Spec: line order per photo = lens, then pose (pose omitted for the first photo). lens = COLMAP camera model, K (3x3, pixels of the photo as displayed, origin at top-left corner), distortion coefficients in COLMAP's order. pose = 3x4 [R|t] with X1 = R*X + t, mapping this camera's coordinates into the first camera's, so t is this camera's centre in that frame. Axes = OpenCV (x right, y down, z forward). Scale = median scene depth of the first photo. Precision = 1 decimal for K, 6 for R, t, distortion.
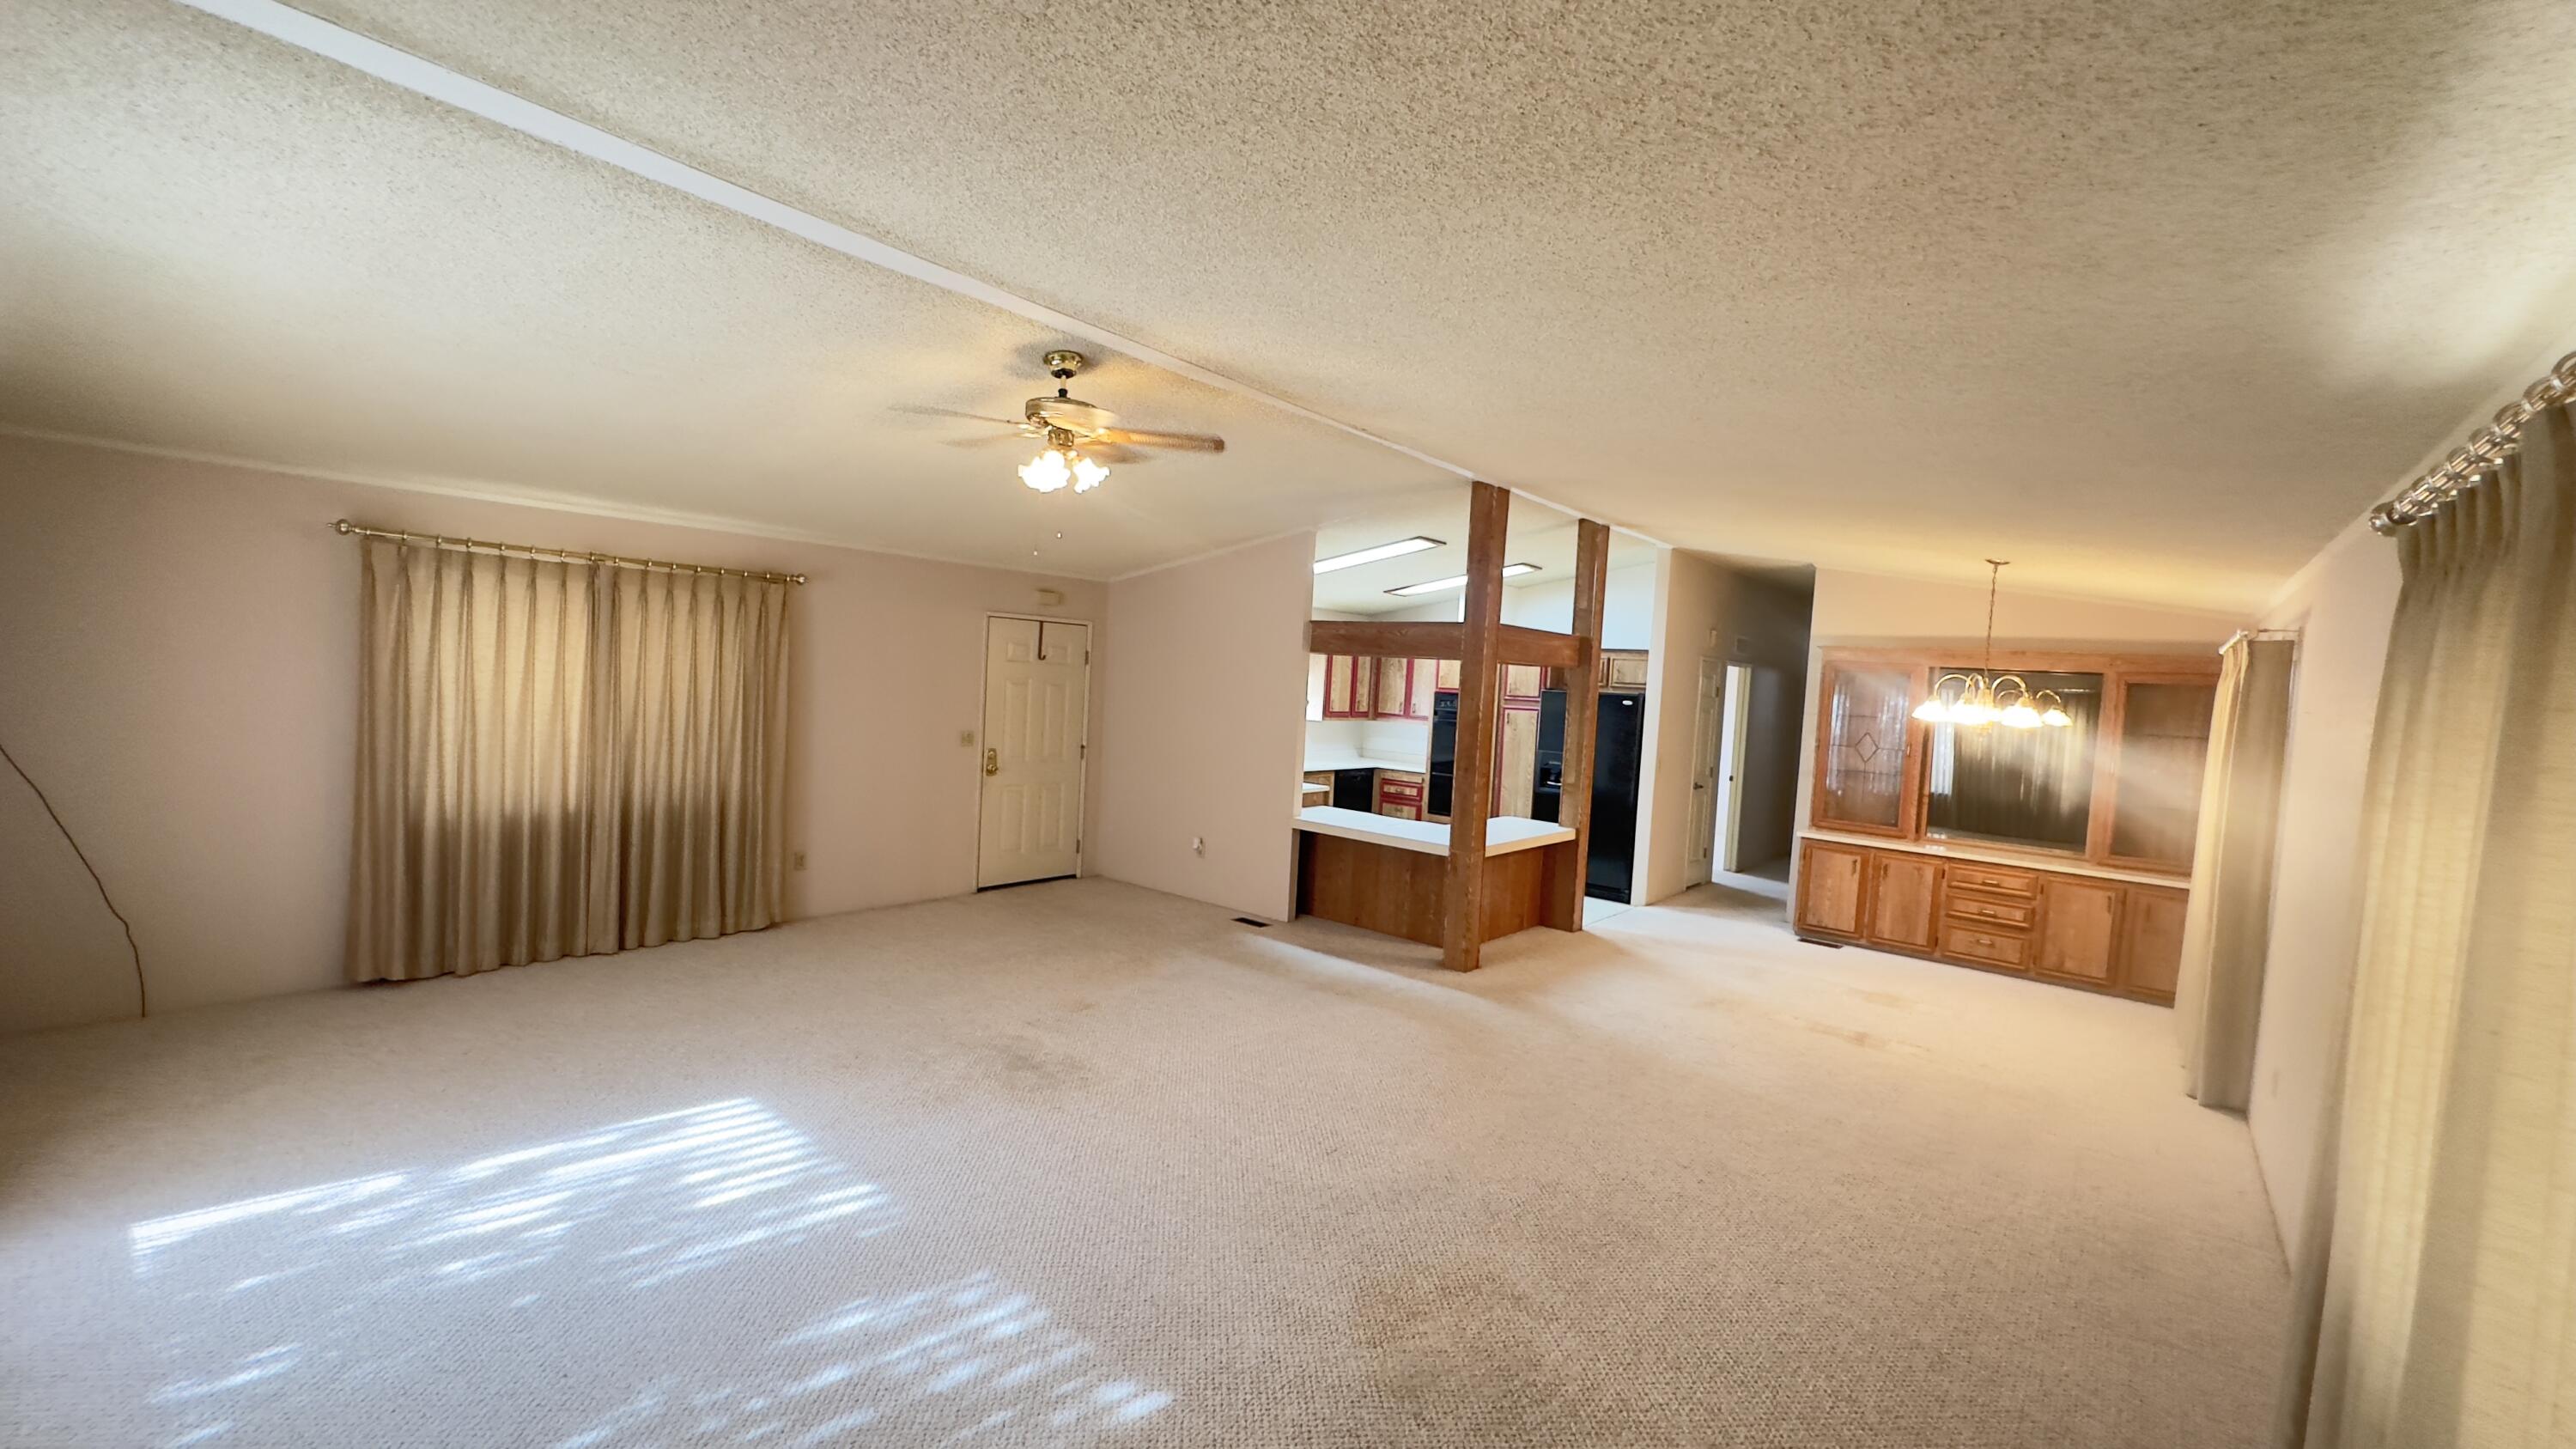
lens RADIAL K [[1013.1, 0, 1288.0], [0, 1013.1, 724.5], [0, 0, 1]] dist [-0.011750, 0.000011]
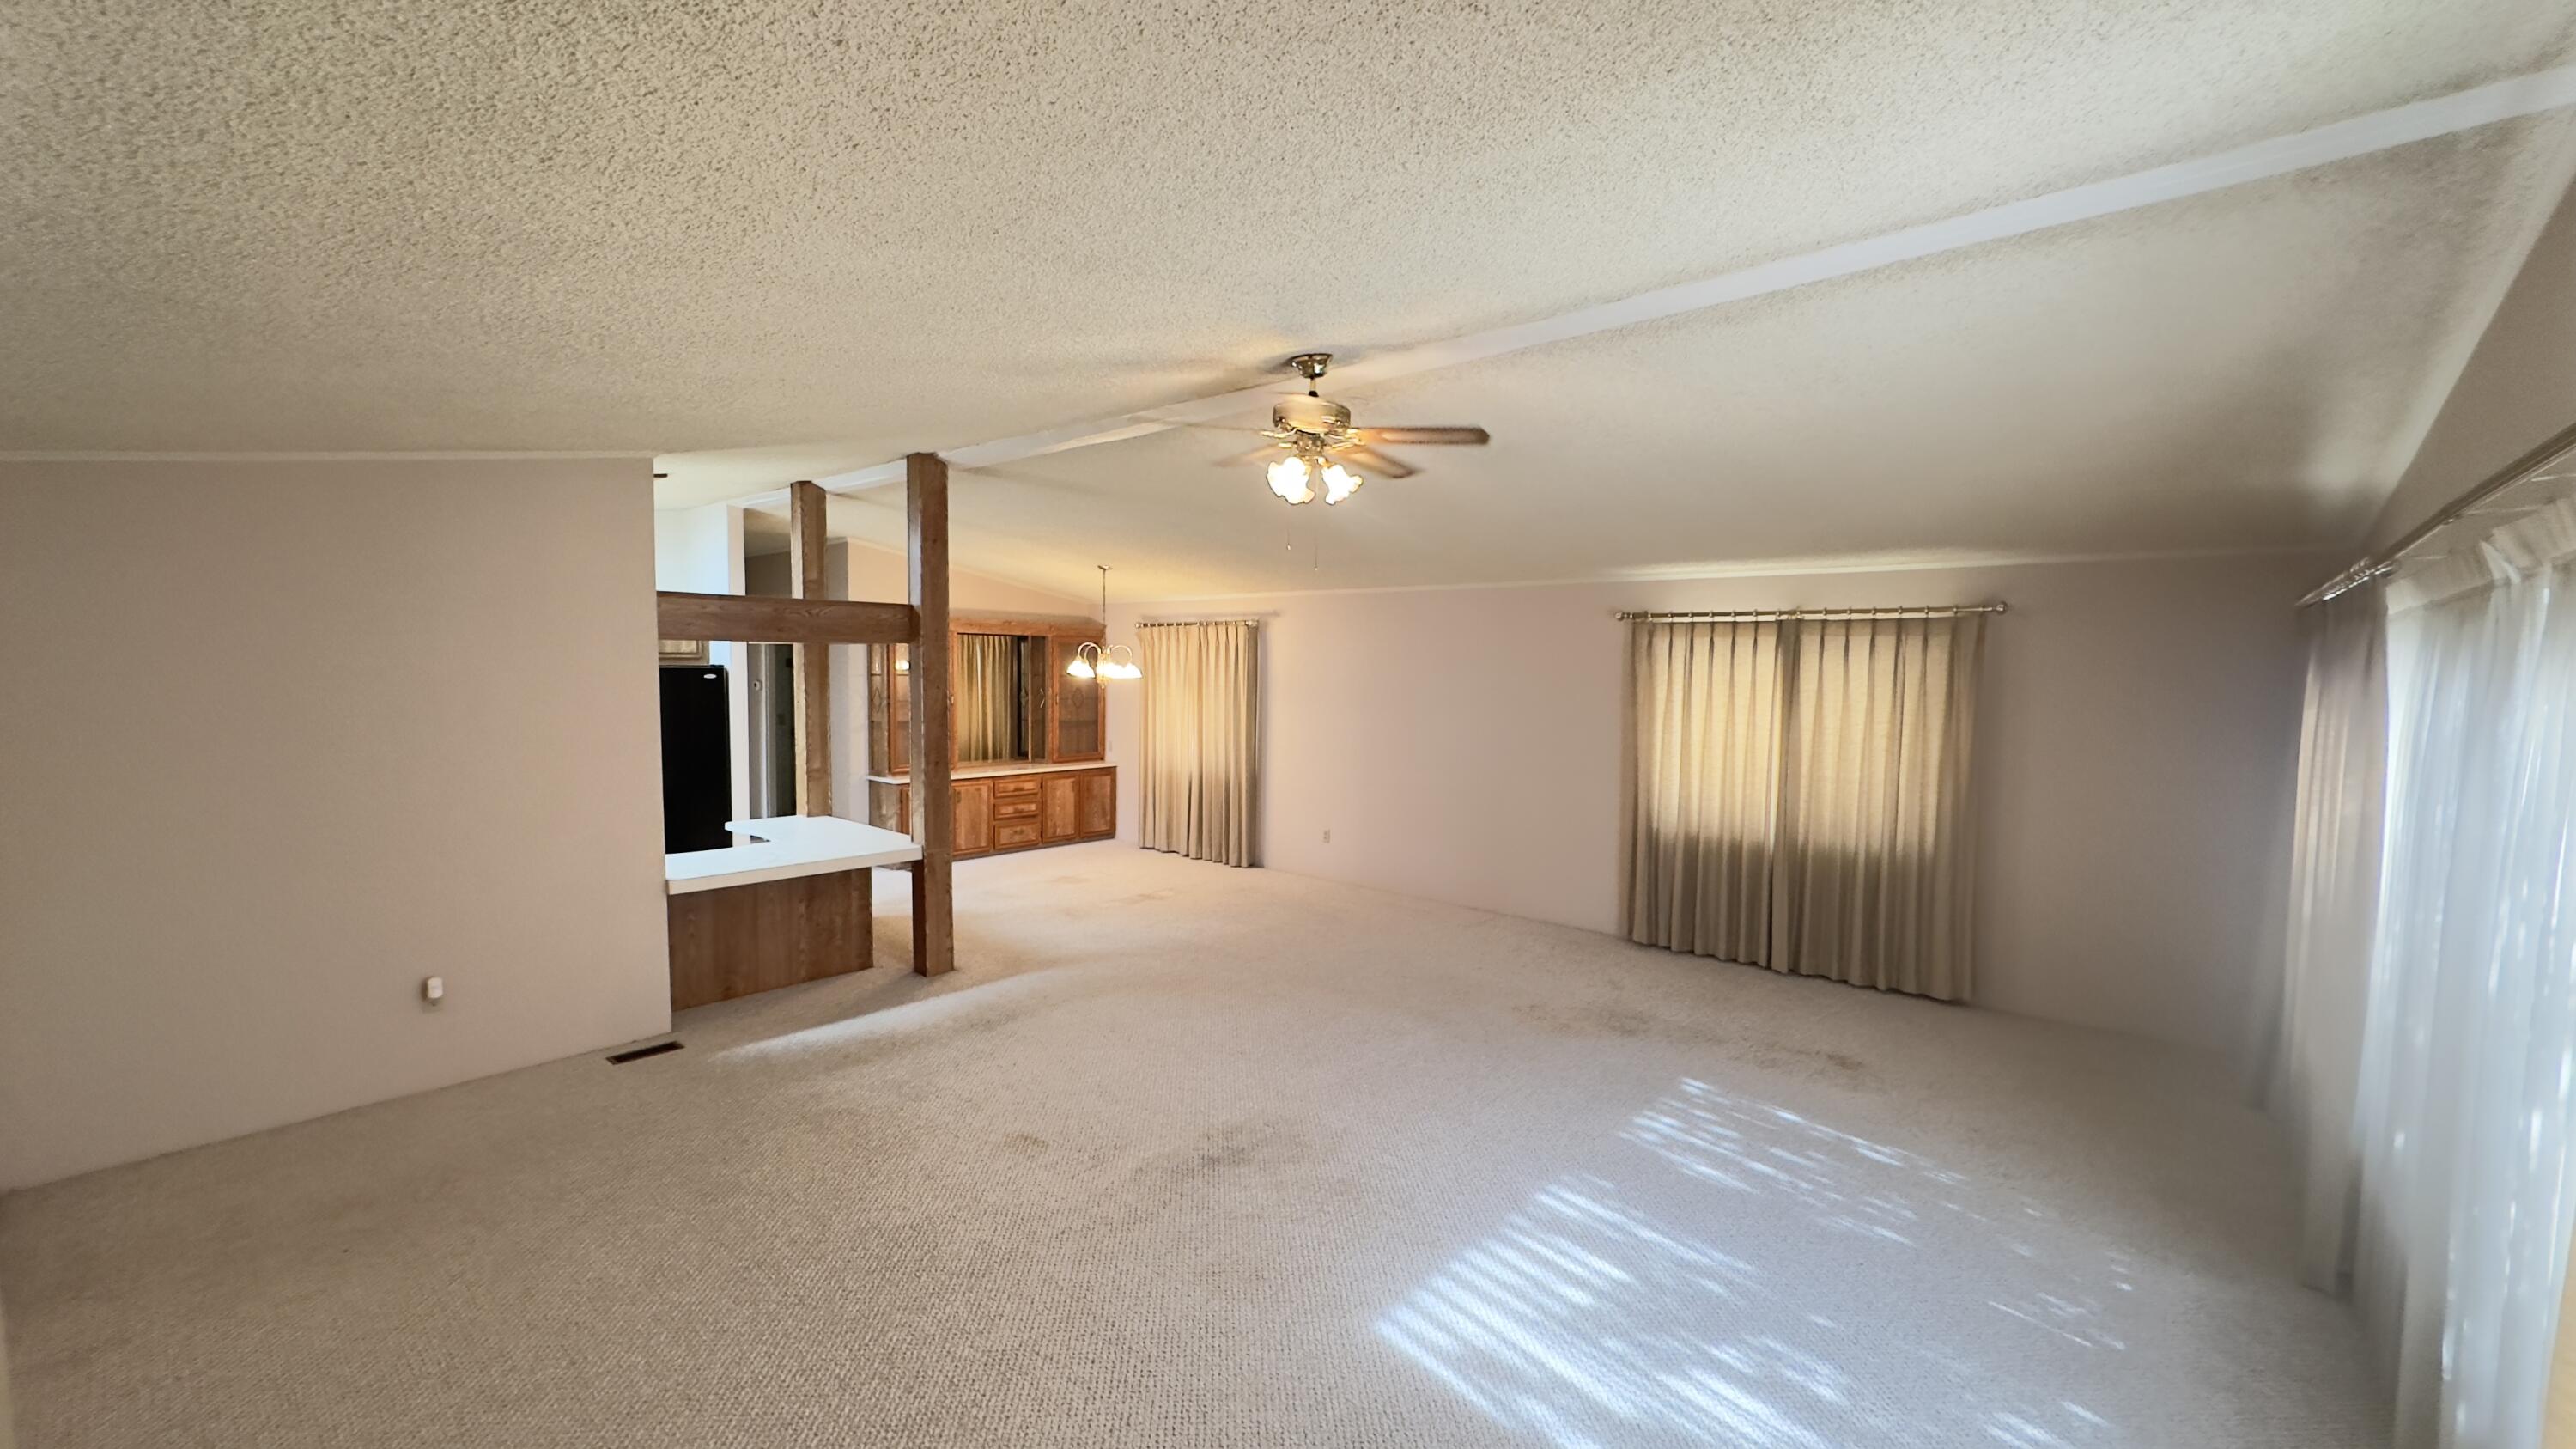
lens RADIAL K [[1033.3, 0, 1281.9], [0, 1033.3, 729.0], [0, 0, 1]] dist [-0.002956, -0.000168]
pose [[0.034563, -0.121927, 0.991937, -0.691286], [0.036840, 0.992011, 0.120652, -0.082520], [-0.998723, 0.032373, 0.038779, 0.579714]]
